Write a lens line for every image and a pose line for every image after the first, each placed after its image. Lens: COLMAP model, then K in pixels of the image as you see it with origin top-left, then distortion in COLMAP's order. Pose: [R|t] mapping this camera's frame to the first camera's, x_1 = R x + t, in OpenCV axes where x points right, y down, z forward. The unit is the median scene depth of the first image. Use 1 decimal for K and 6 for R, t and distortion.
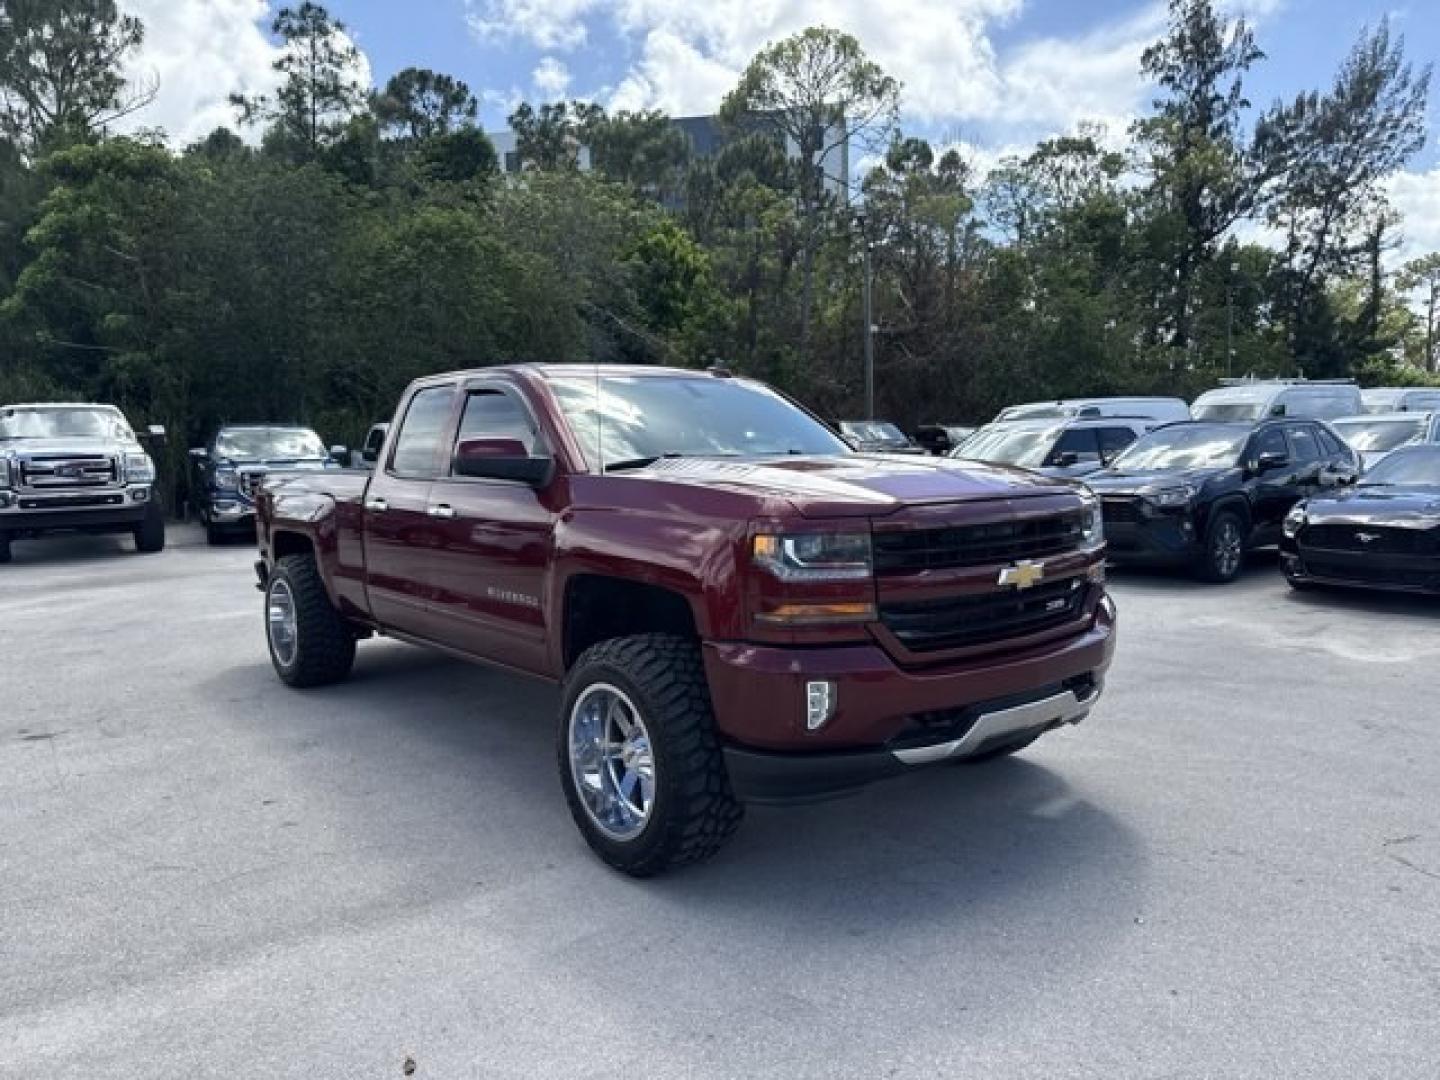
lens RADIAL K [[1023.4, 0, 718.5], [0, 1023.4, 553.8], [0, 0, 1]] dist [-0.001450, -0.005255]
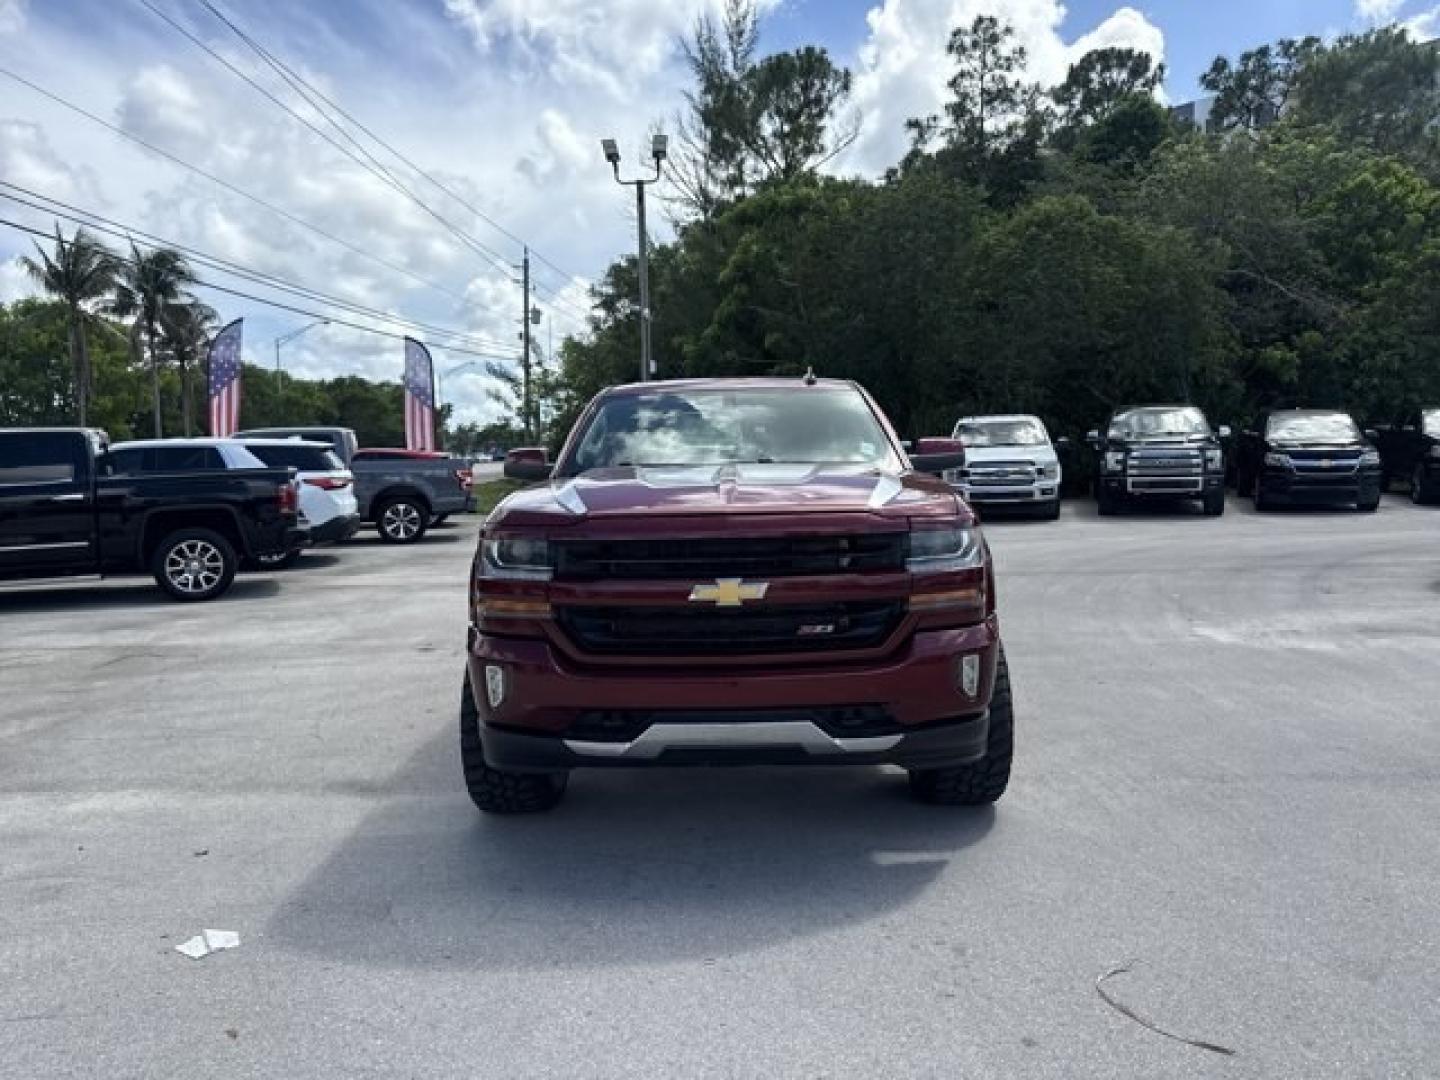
lens RADIAL K [[1022.3, 0, 720.0], [0, 1022.3, 540.0], [0, 0, 1]] dist [0.002510, -0.000502]
pose [[0.757442, 0.056403, -0.650462, 0.116457], [-0.055477, 0.998219, 0.021957, -0.006500], [0.650542, 0.019455, 0.759221, 0.030782]]
